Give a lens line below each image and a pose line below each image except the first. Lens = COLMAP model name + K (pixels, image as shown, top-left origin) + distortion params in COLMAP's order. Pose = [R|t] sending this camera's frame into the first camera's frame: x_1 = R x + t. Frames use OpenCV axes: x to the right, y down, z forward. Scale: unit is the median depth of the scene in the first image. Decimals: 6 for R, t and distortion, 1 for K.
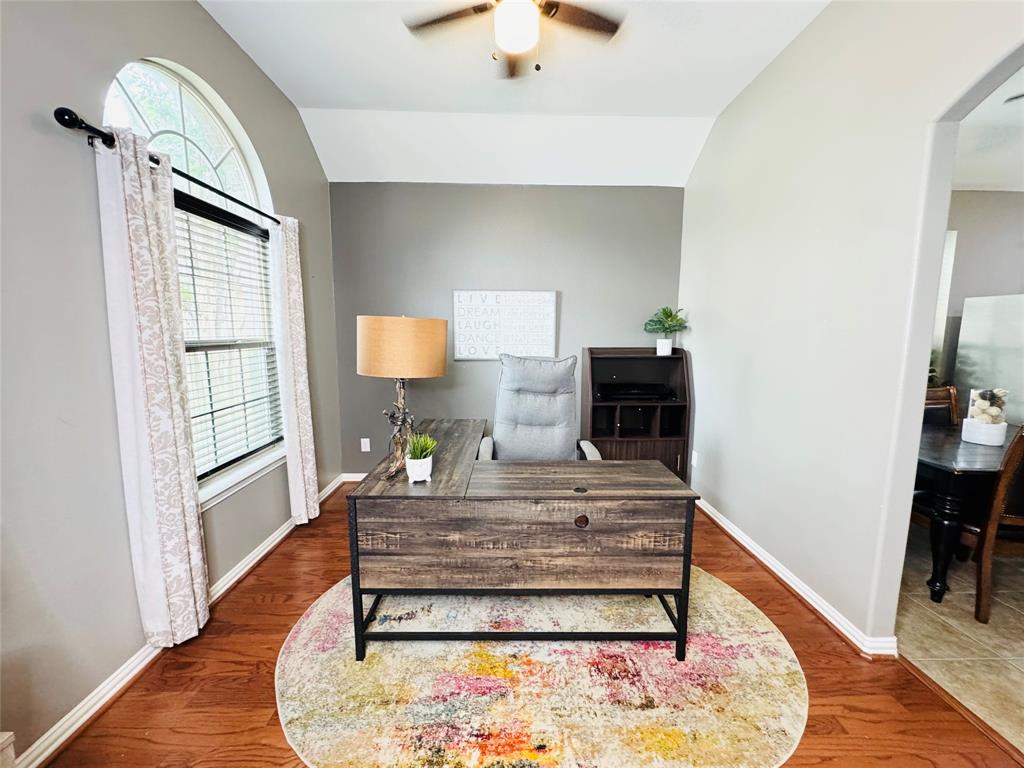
lens RADIAL K [[409.5, 0, 513.7], [0, 409.5, 383.9], [0, 0, 1]] dist [-0.002758, 0.000234]
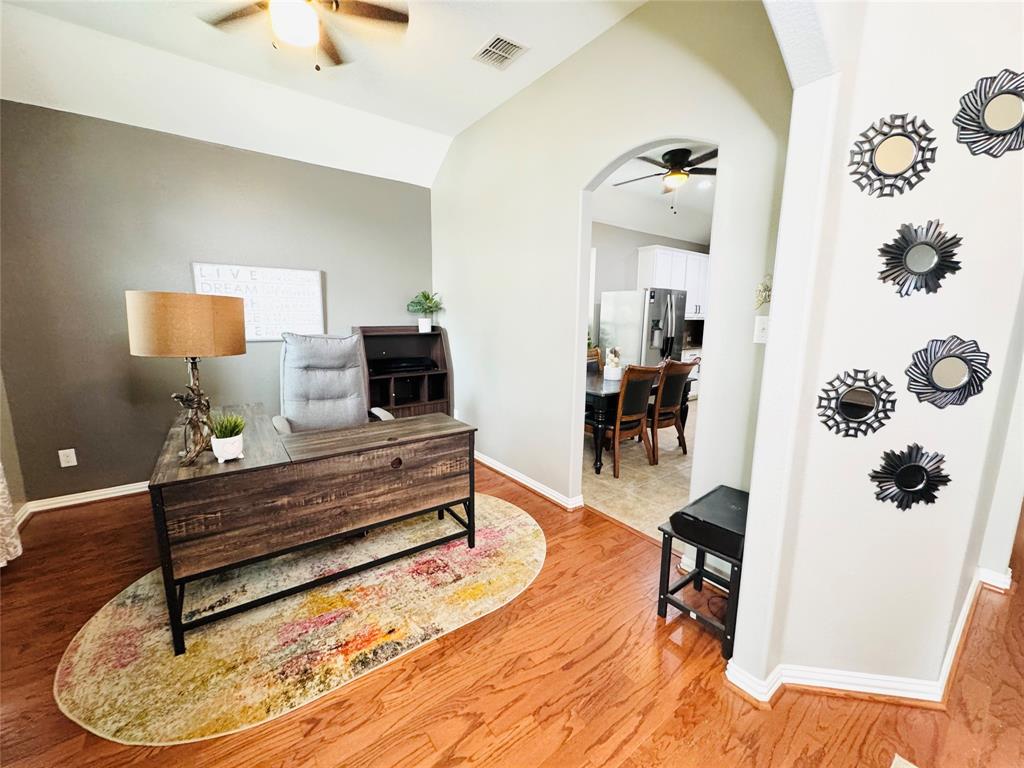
lens RADIAL K [[409.5, 0, 513.7], [0, 409.5, 383.9], [0, 0, 1]] dist [-0.002758, 0.000234]
pose [[0.815519, -0.091836, 0.571397, -0.229341], [0.065440, 0.995630, 0.066621, 0.032672], [-0.575019, -0.016939, 0.817965, -0.223639]]
